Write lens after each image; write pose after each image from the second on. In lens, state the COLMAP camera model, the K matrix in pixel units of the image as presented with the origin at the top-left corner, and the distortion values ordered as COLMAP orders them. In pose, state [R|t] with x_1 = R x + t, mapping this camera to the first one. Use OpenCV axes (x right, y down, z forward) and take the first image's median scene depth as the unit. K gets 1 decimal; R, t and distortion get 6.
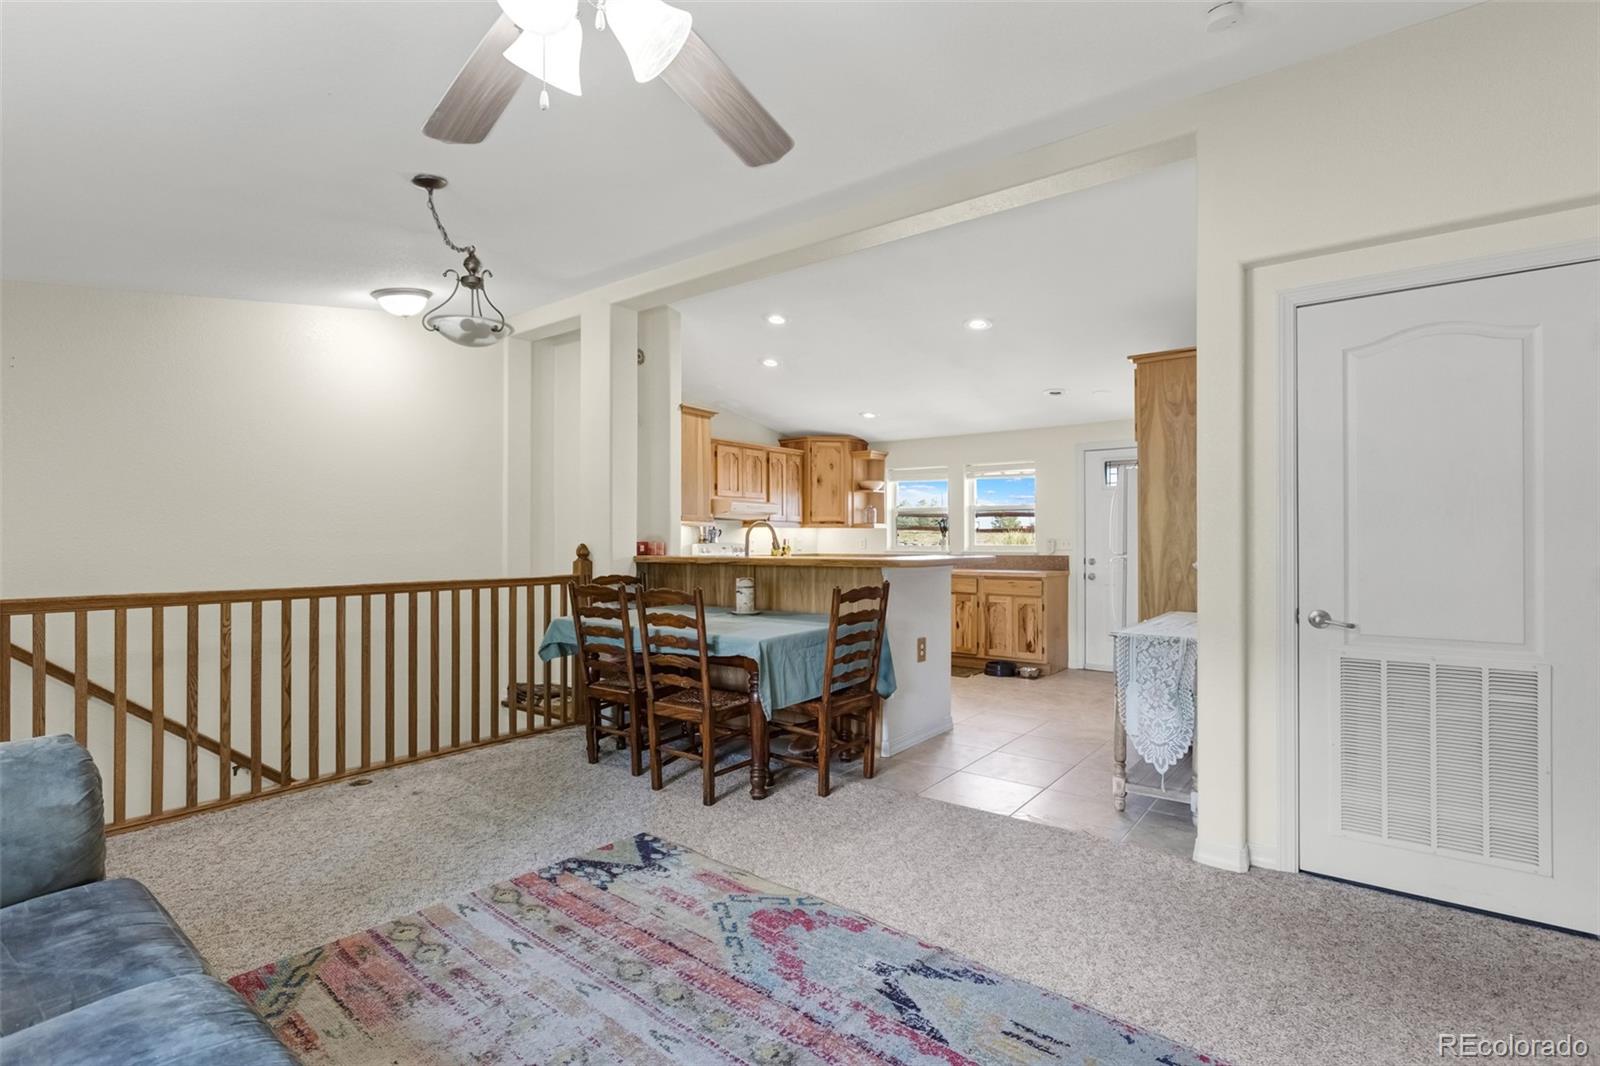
lens RADIAL K [[761.3, 0, 799.2], [0, 761.3, 523.3], [0, 0, 1]] dist [-0.015262, 0.009583]
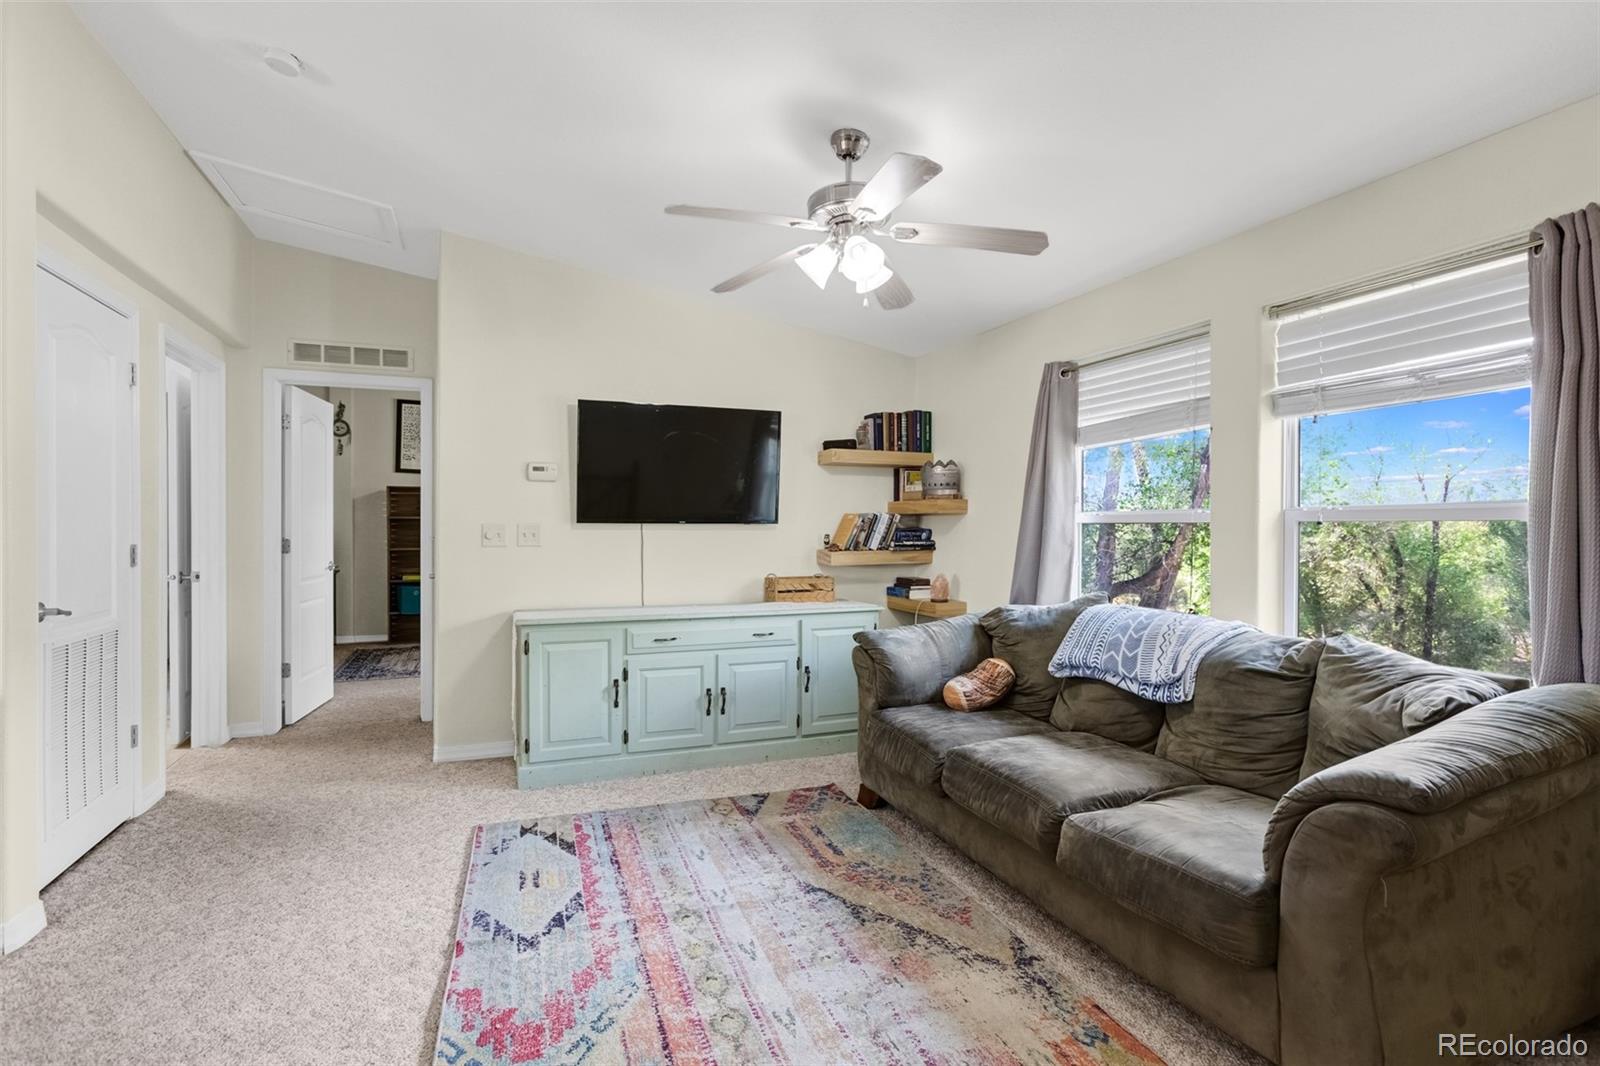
lens RADIAL K [[761.3, 0, 787.6], [0, 761.3, 513.1], [0, 0, 1]] dist [-0.015262, 0.009583]
pose [[-0.855578, 0.008193, 0.517609, -0.303275], [-0.012229, 0.999276, -0.036031, 0.015945], [-0.517530, -0.037157, -0.854858, 0.718767]]
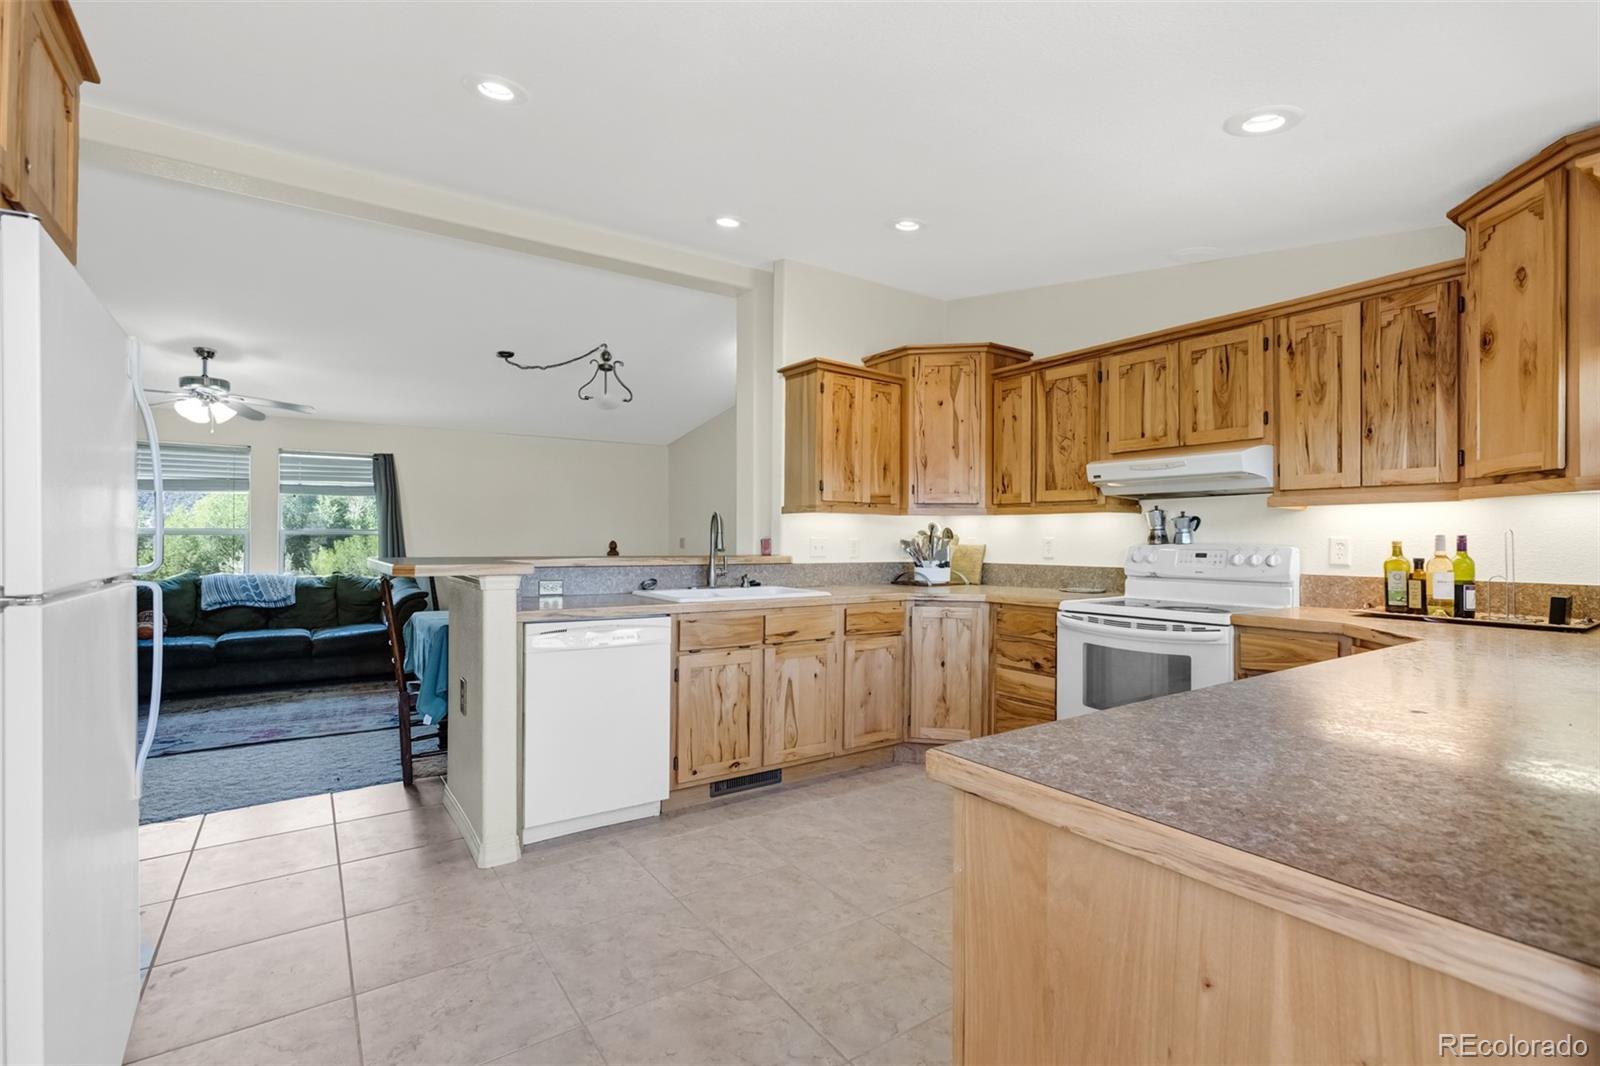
lens RADIAL K [[733.7, 0, 793.5], [0, 733.7, 536.7], [0, 0, 1]] dist [-0.010390, 0.005515]
pose [[-0.313875, -0.003942, -0.949456, 0.624097], [0.018613, 0.999774, -0.010304, 0.031286], [0.949282, -0.020906, -0.313730, 1.340867]]
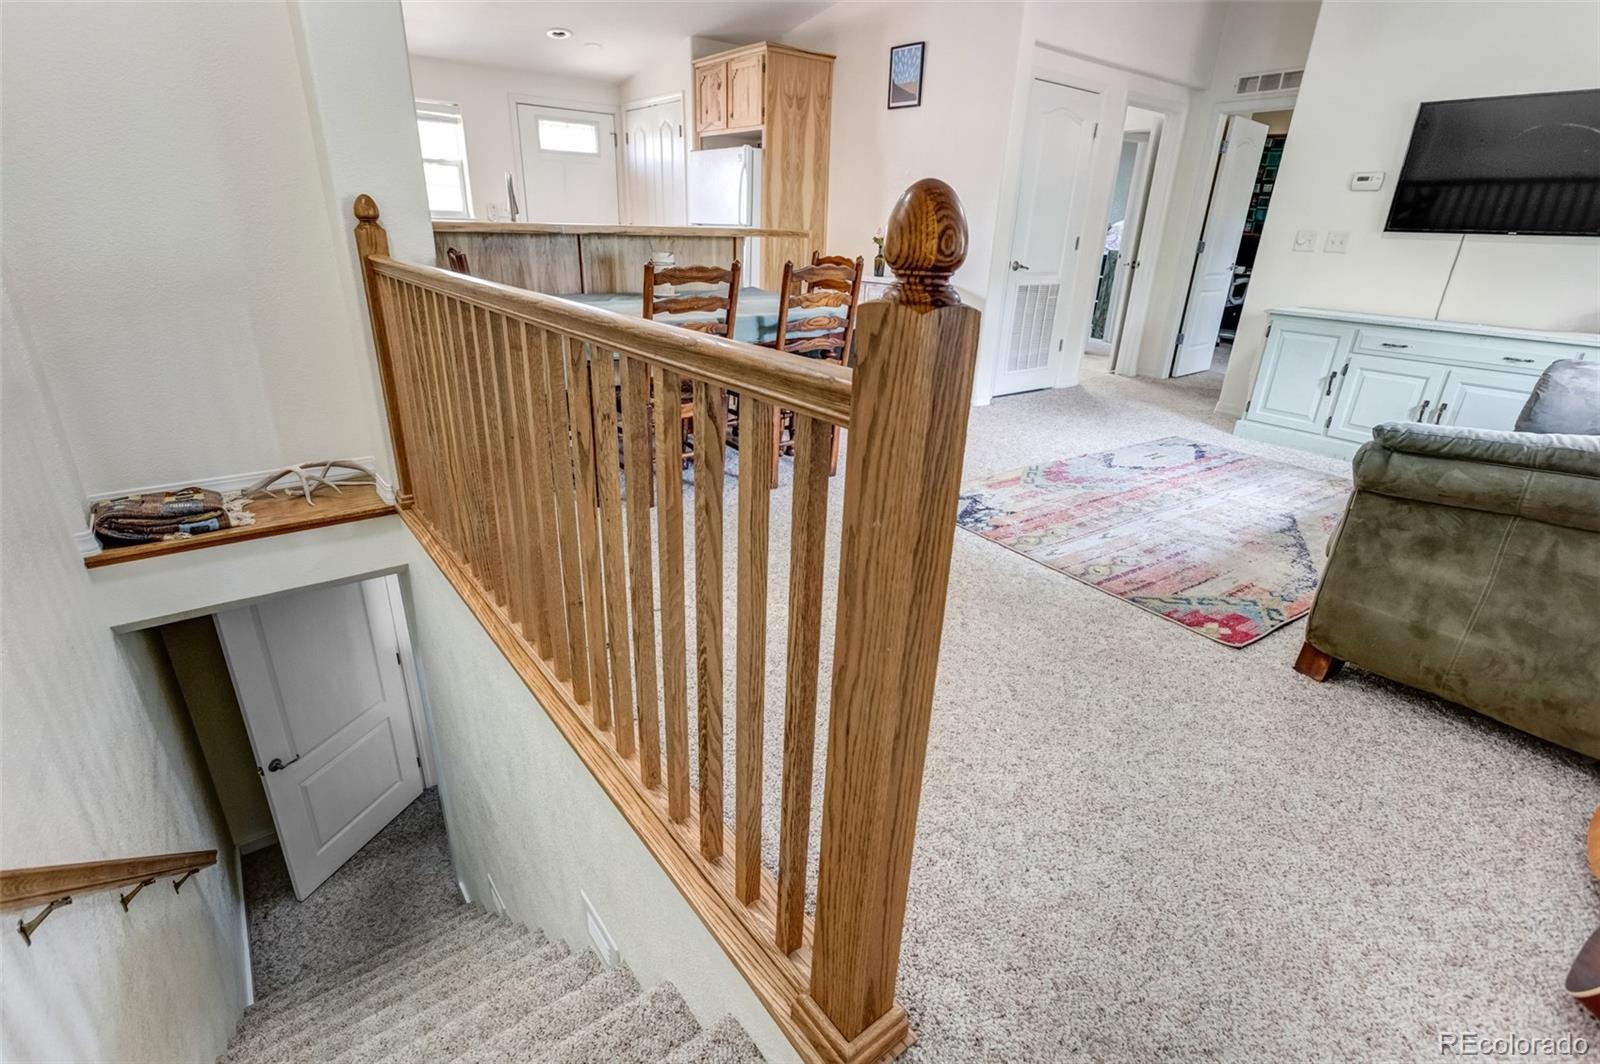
lens RADIAL K [[761.3, 0, 800.0], [0, 761.3, 513.9], [0, 0, 1]] dist [-0.015262, 0.009583]
pose [[0.255742, -0.338111, 0.905691, -0.772275], [-0.055986, 0.930094, 0.363030, 0.022619], [-0.965123, -0.143548, 0.218935, 0.549184]]
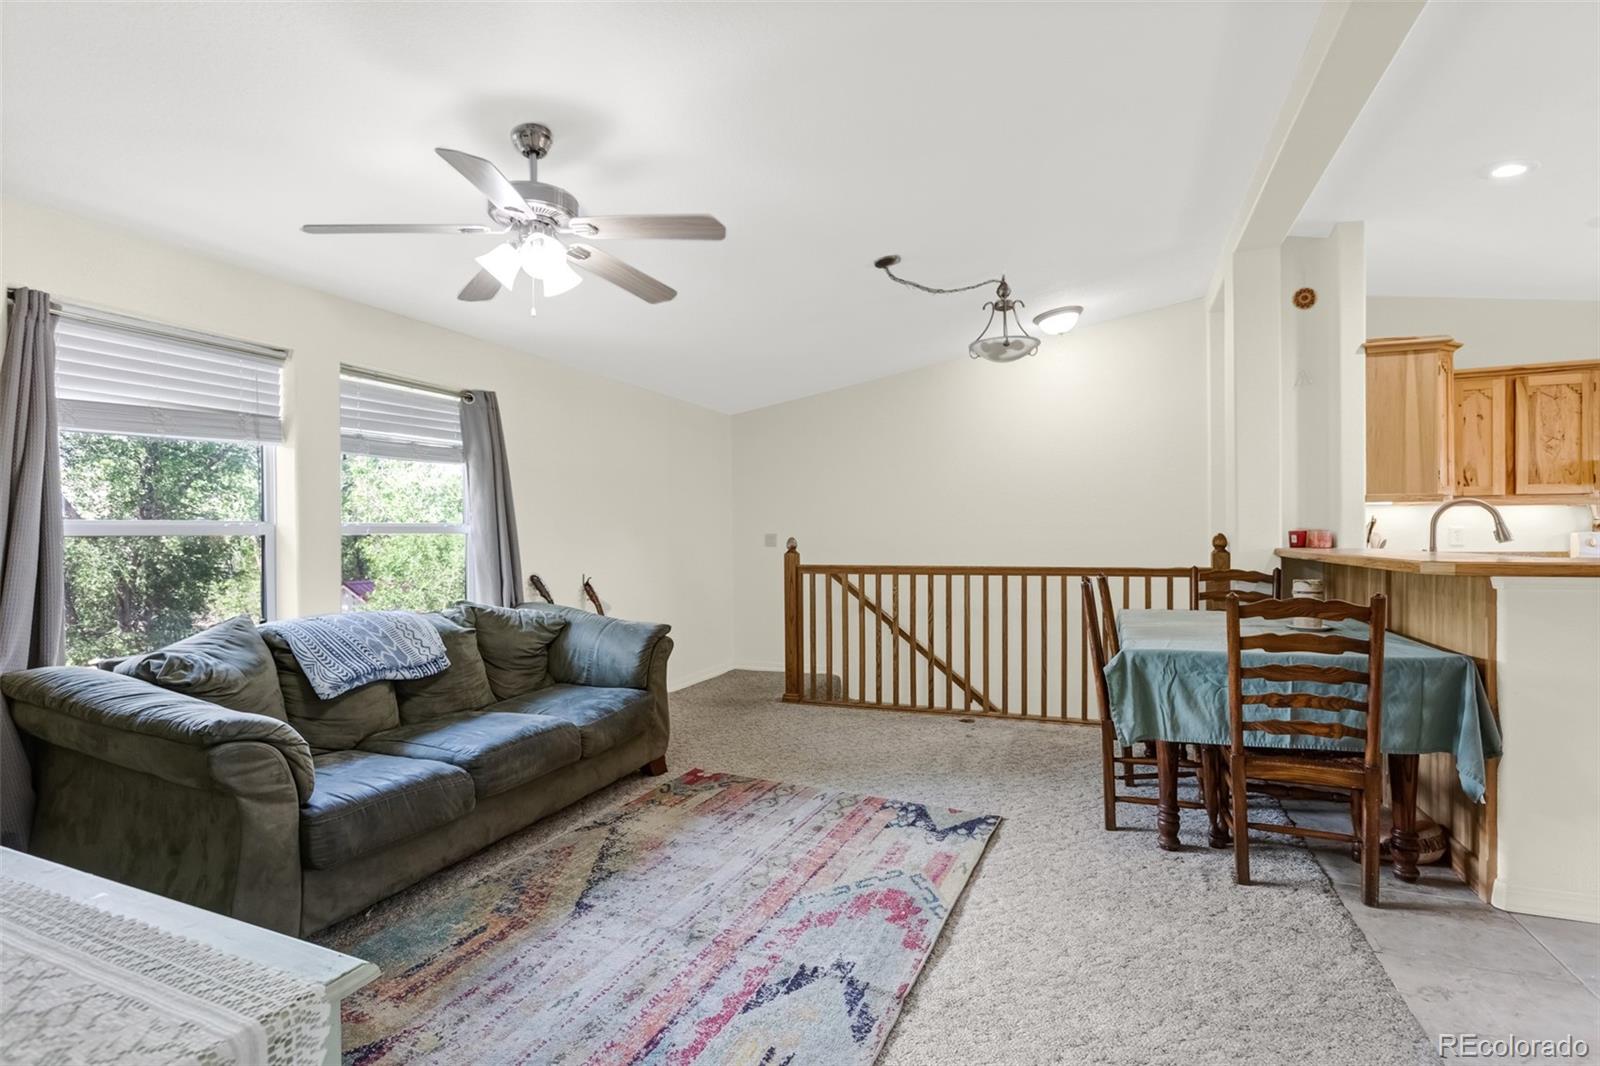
lens RADIAL K [[761.3, 0, 799.5], [0, 761.3, 532.7], [0, 0, 1]] dist [-0.015262, 0.009583]
pose [[0.259077, -0.003266, -0.965851, 0.442405], [0.030323, 0.999529, 0.004753, 0.006043], [0.965381, -0.030519, 0.259054, 0.295768]]
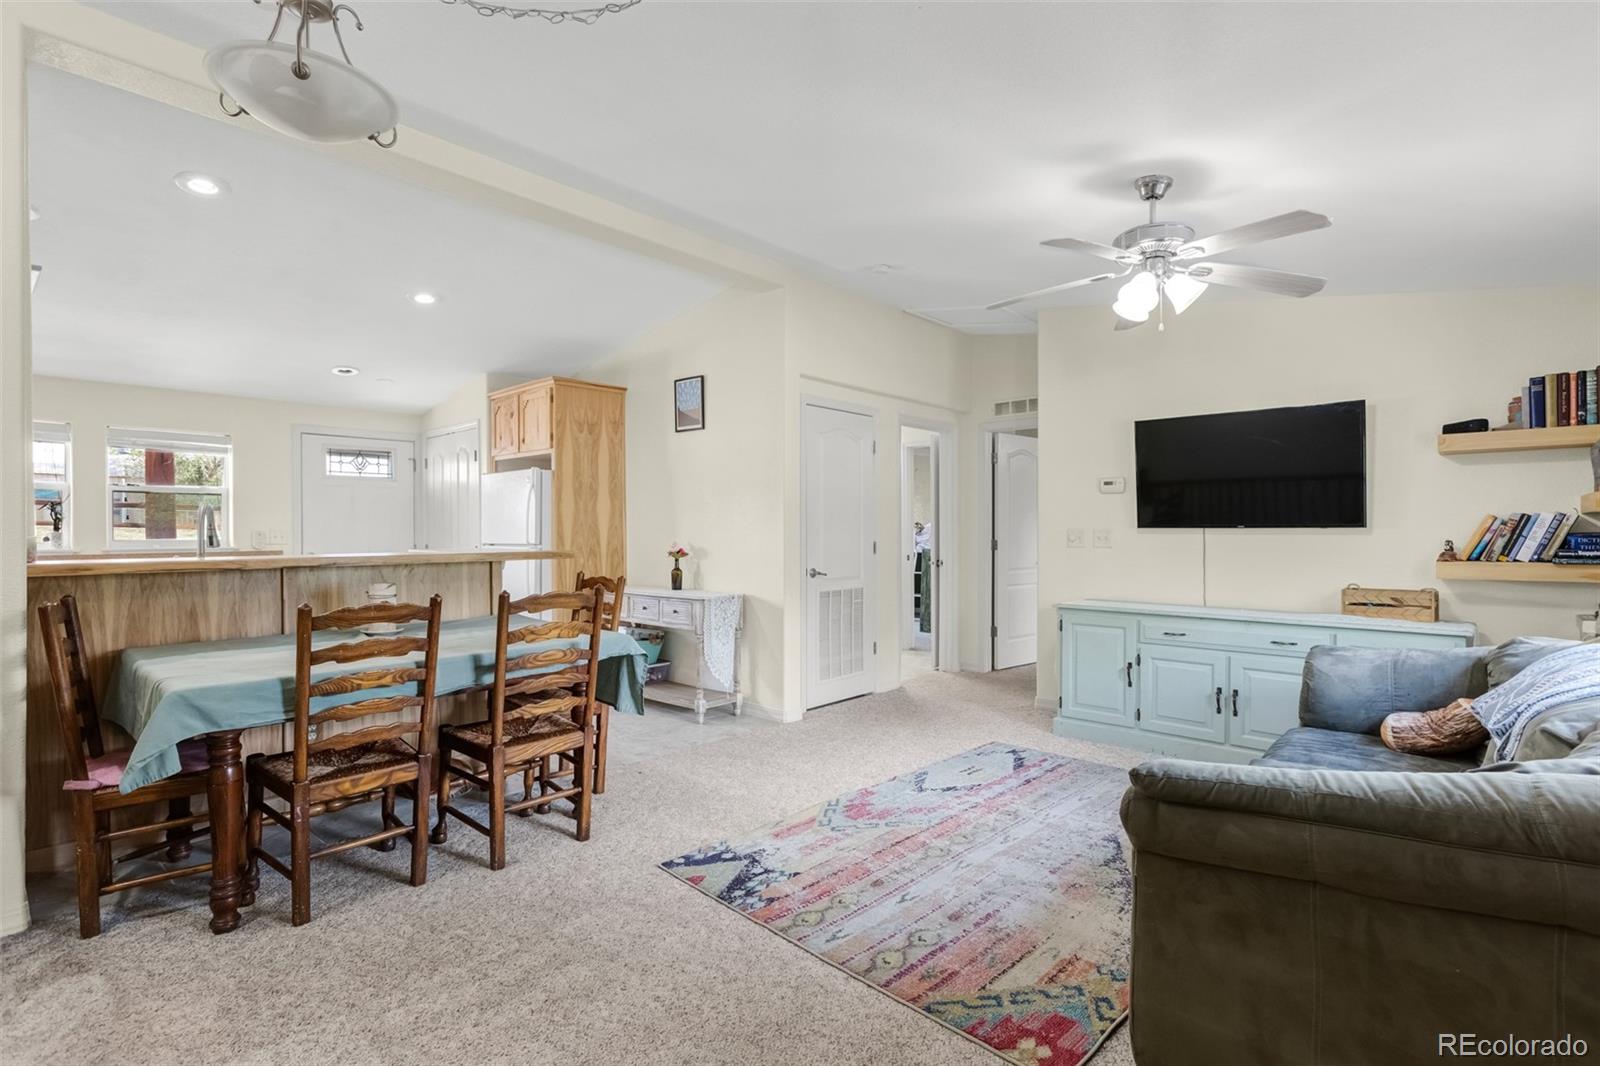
lens RADIAL K [[761.3, 0, 801.7], [0, 761.3, 525.1], [0, 0, 1]] dist [-0.015262, 0.009583]
pose [[0.081258, 0.007641, 0.996664, -0.659553], [-0.019343, 0.999794, -0.006088, 0.009653], [-0.996505, -0.018784, 0.081389, 0.474218]]
